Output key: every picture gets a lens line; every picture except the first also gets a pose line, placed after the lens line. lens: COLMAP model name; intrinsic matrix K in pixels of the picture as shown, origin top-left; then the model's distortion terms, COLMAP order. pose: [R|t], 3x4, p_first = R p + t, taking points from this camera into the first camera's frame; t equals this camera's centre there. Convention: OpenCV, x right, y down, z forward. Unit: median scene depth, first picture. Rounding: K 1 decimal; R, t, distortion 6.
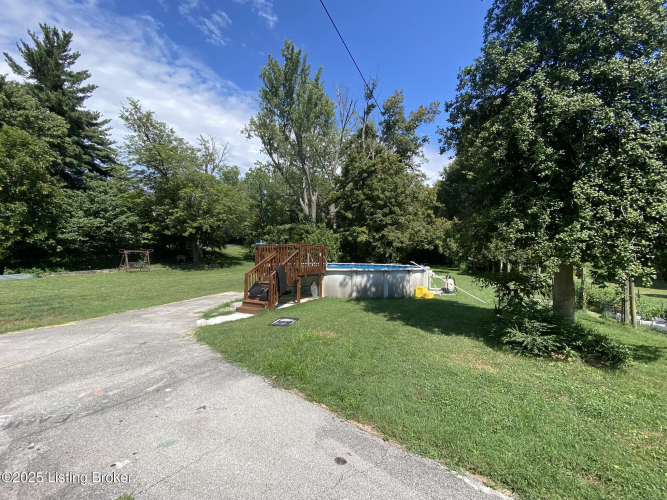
lens RADIAL K [[282.7, 0, 333.5], [0, 282.7, 250.0], [0, 0, 1]] dist [0.020810, -0.020842]
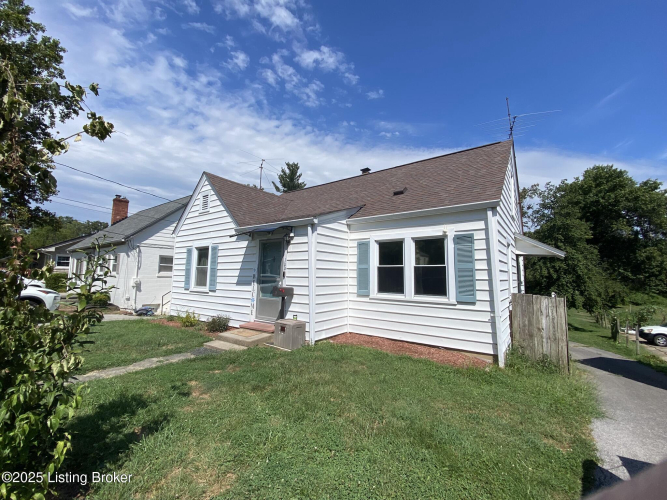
lens RADIAL K [[282.7, 0, 333.5], [0, 282.7, 250.0], [0, 0, 1]] dist [0.020810, -0.020842]
pose [[0.940335, -0.031689, -0.338772, -0.157893], [0.005533, 0.996946, -0.077899, -0.093059], [0.340206, 0.071377, 0.937638, -0.824368]]
